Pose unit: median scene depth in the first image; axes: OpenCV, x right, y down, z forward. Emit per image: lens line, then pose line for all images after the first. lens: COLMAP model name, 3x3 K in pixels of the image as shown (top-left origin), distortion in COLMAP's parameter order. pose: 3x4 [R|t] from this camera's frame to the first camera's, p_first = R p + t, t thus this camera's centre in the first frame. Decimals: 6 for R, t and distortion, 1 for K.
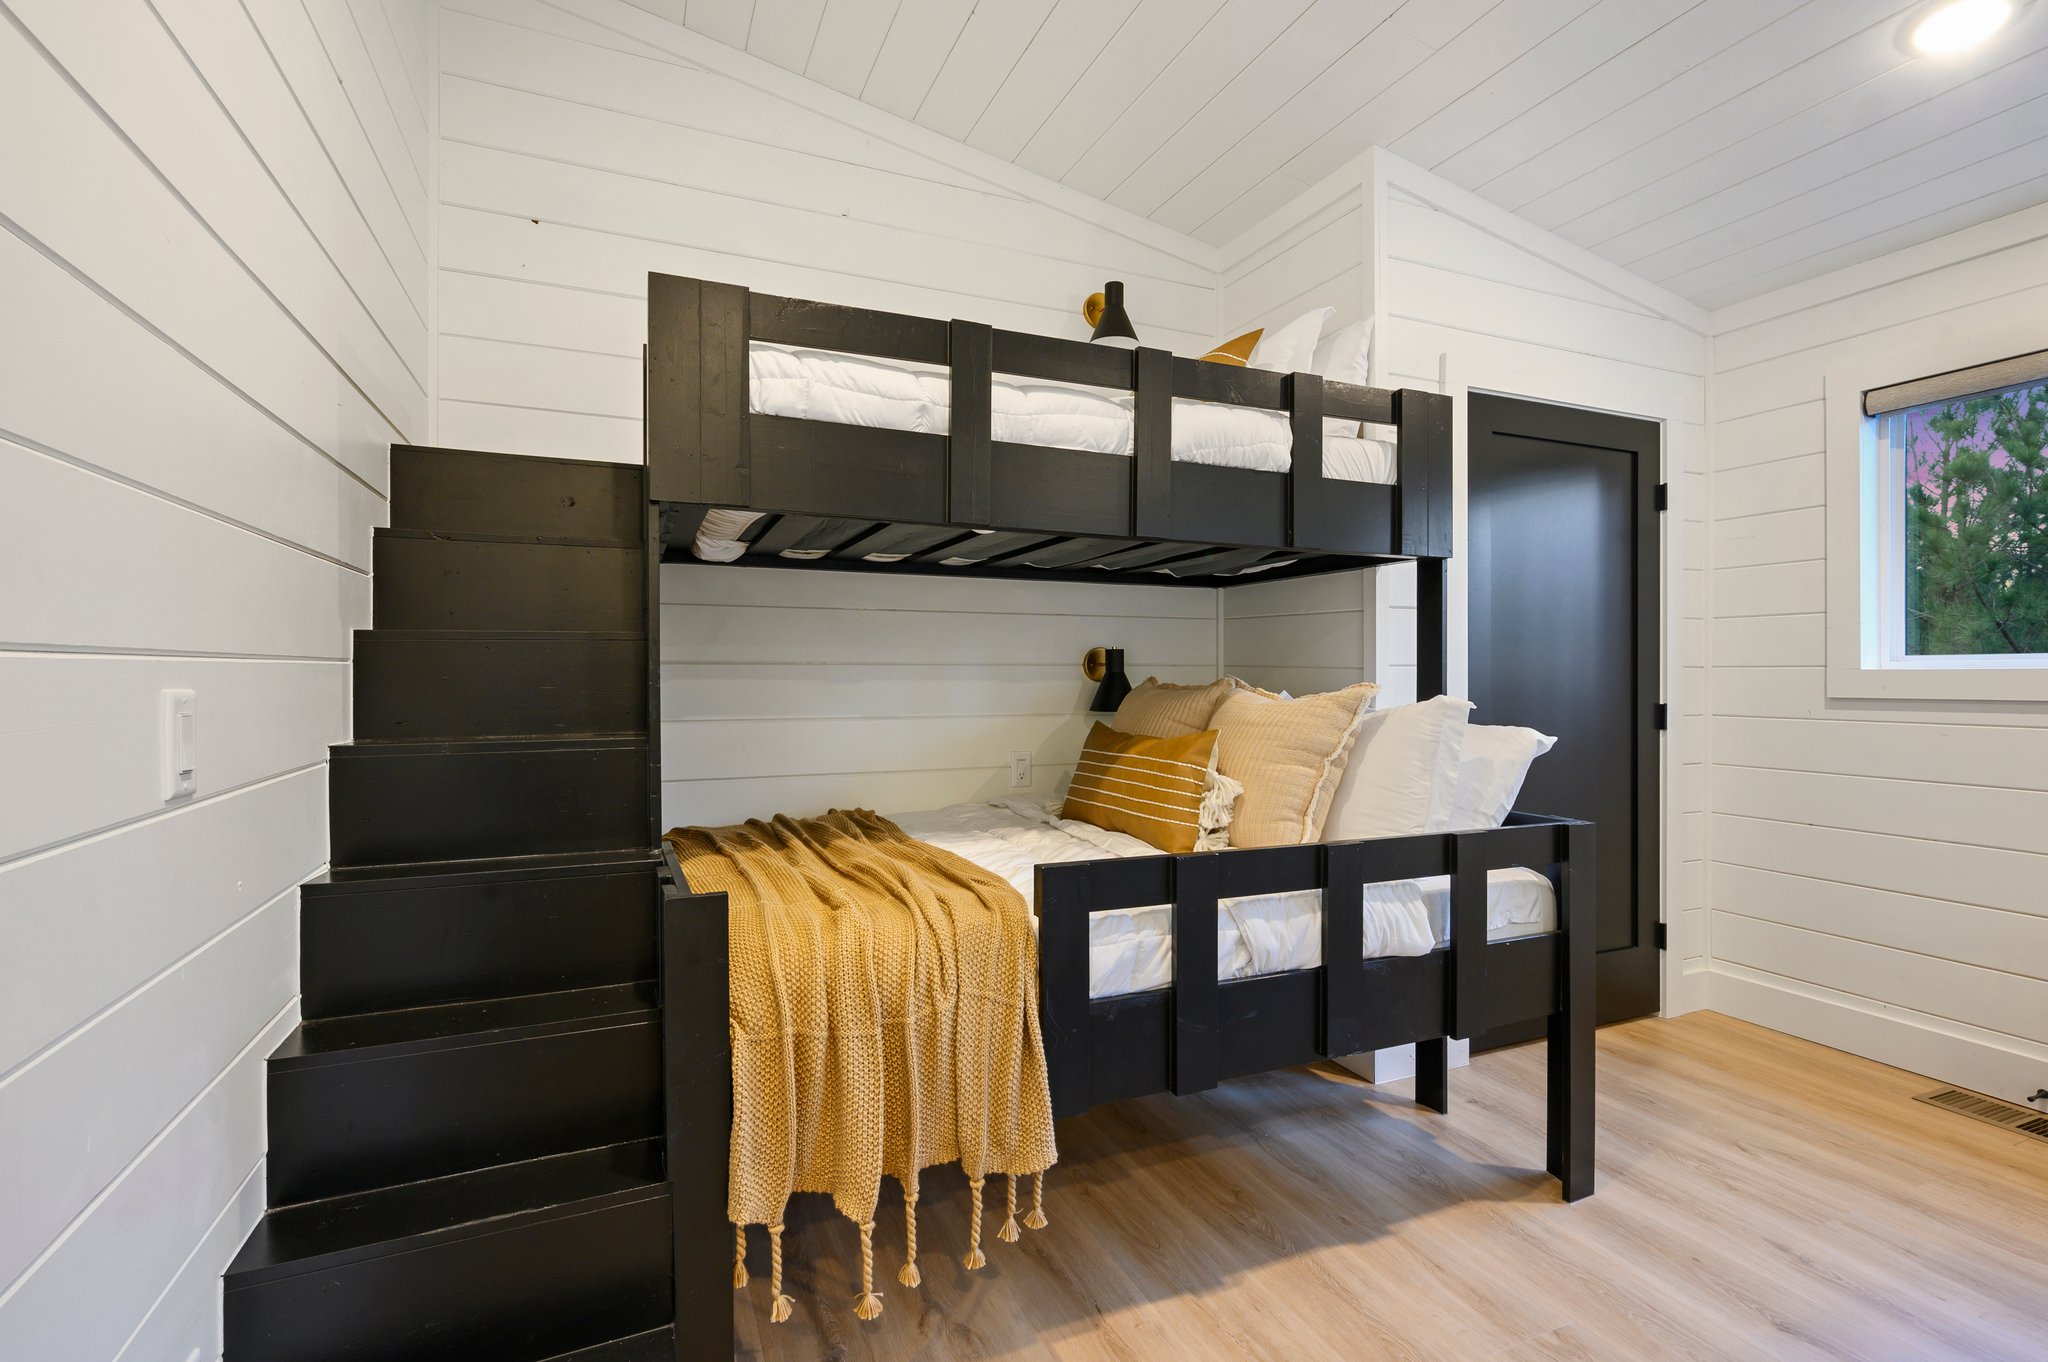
lens RADIAL K [[945.4, 0, 1027.0], [0, 945.4, 682.7], [0, 0, 1]] dist [0.007800, -0.000370]
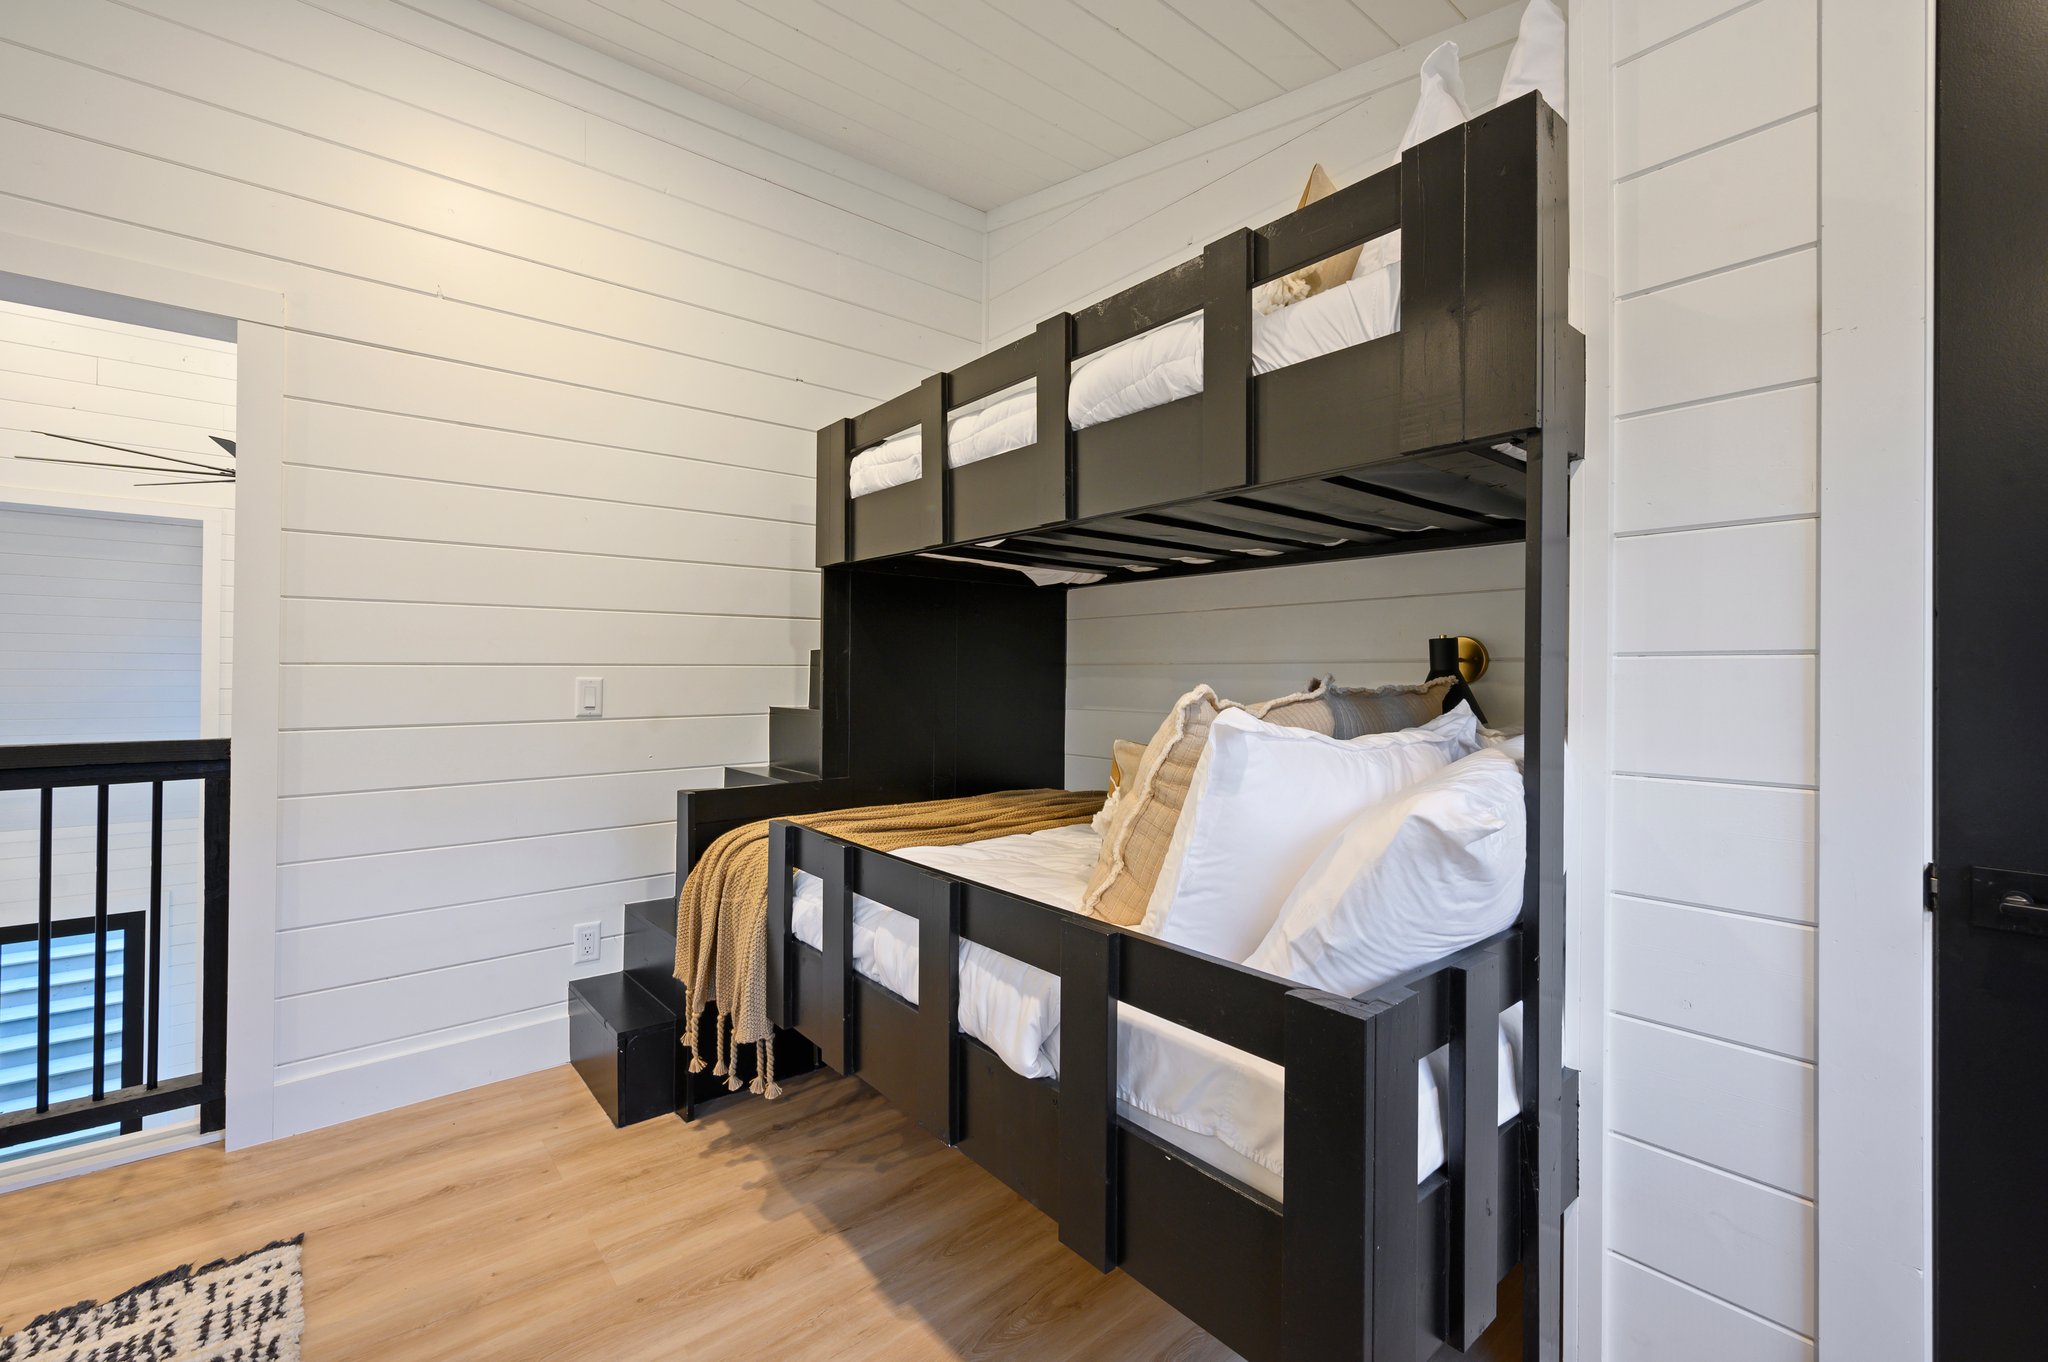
lens RADIAL K [[867.6, 0, 1029.5], [0, 867.6, 669.6], [0, 0, 1]] dist [-0.000359, 0.002152]
pose [[0.276917, -0.006206, -0.960874, 1.022124], [-0.011656, 0.999884, -0.009817, -0.002953], [0.960823, 0.013918, 0.276813, 0.818849]]
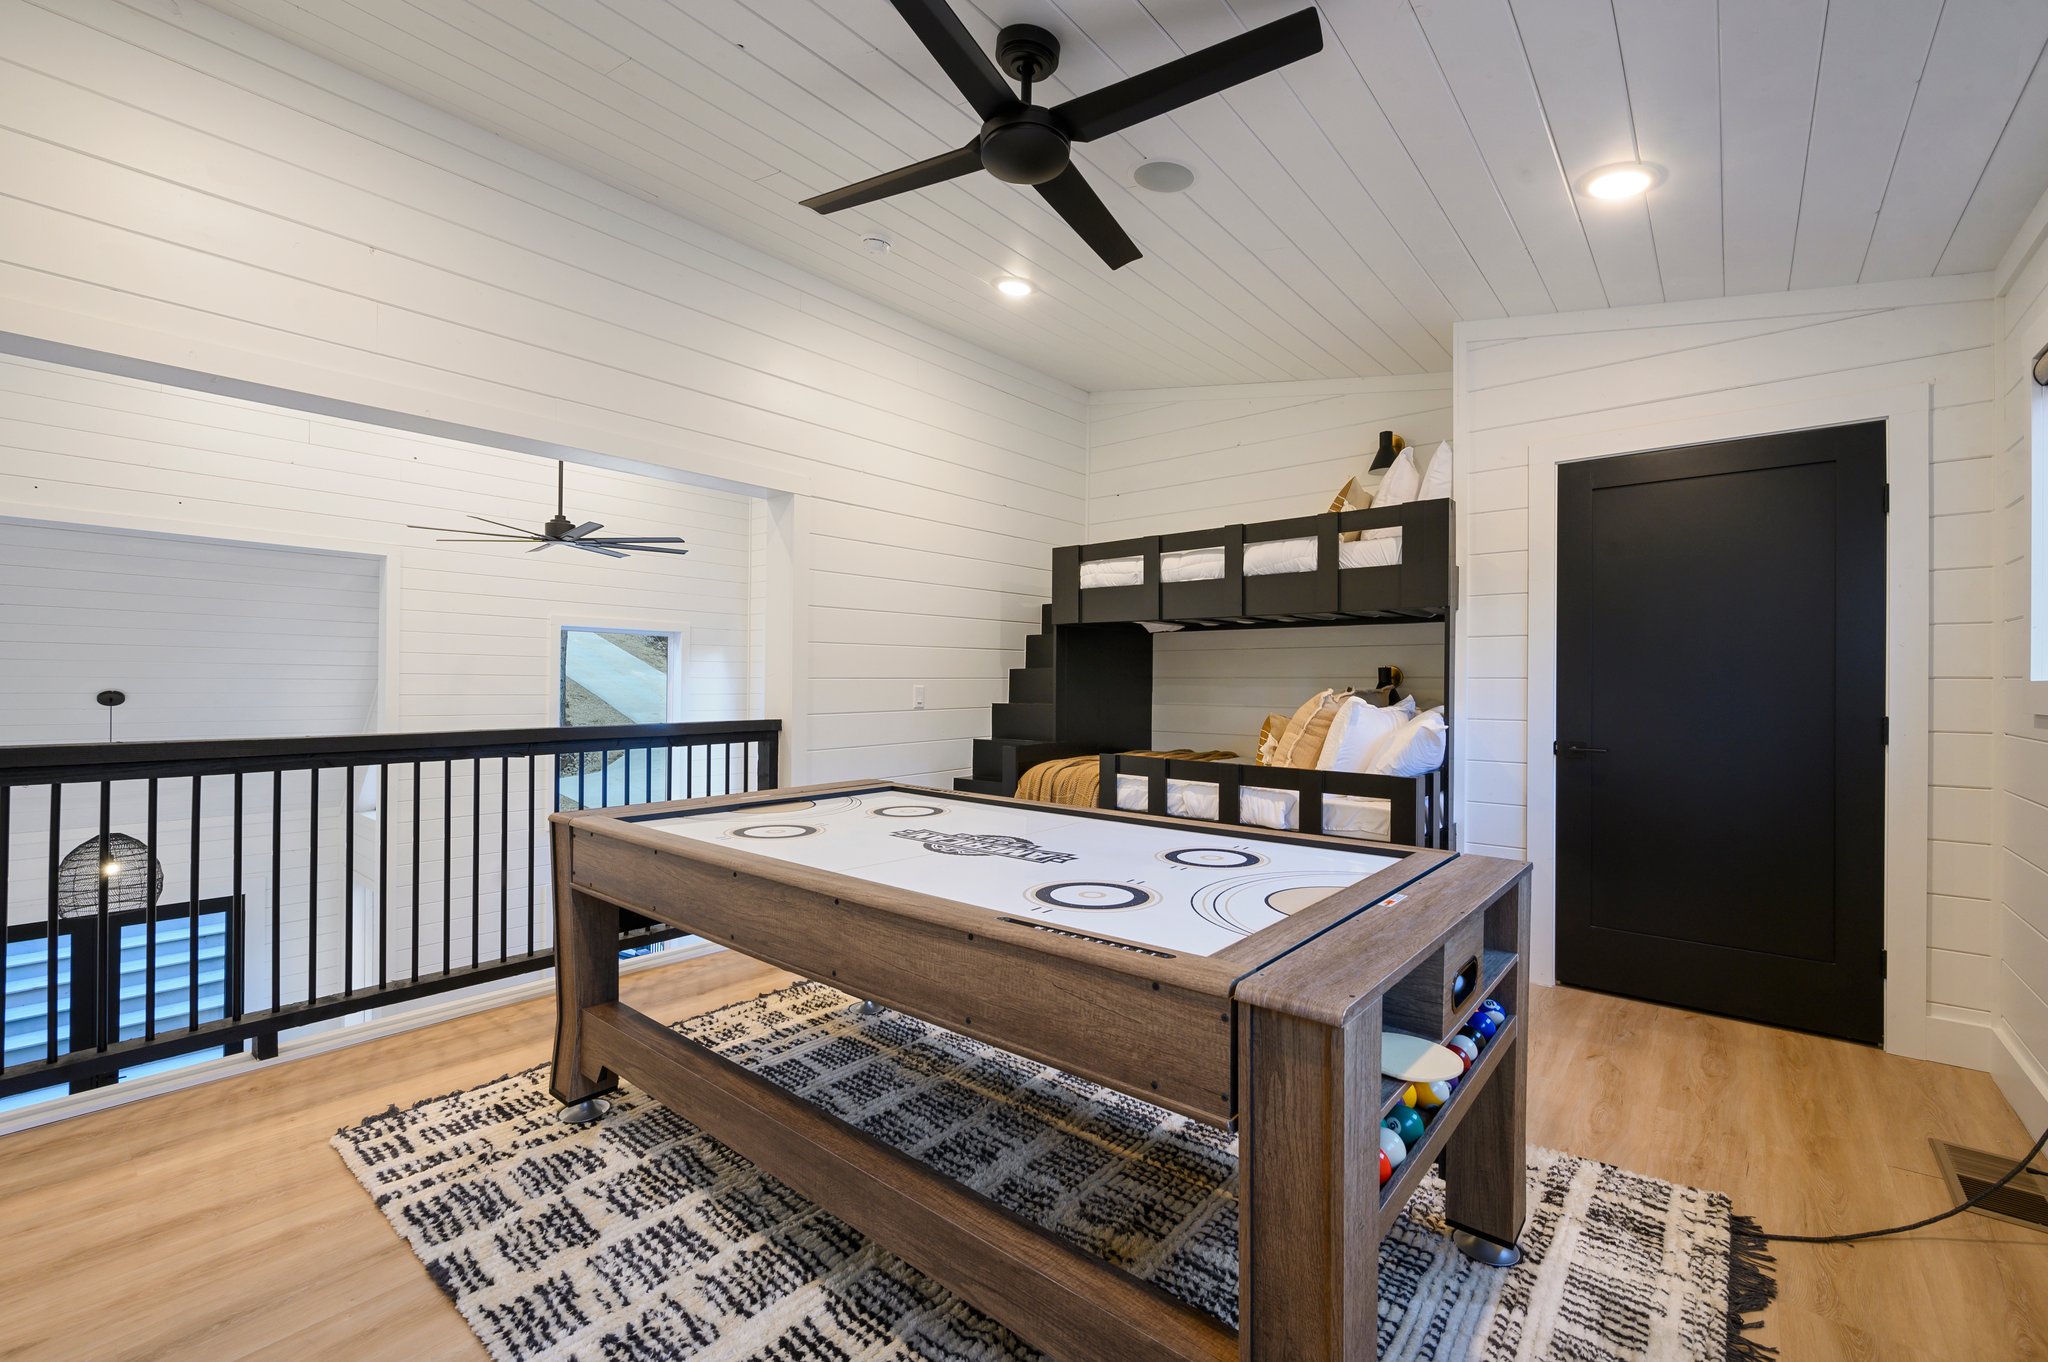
lens RADIAL K [[867.6, 0, 1027.7], [0, 867.6, 679.3], [0, 0, 1]] dist [-0.000359, 0.002152]
pose [[0.441388, -0.000808, -0.897316, 1.765992], [-0.009902, 0.999934, -0.005771, -0.002906], [0.897262, 0.011432, 0.441351, -0.240383]]
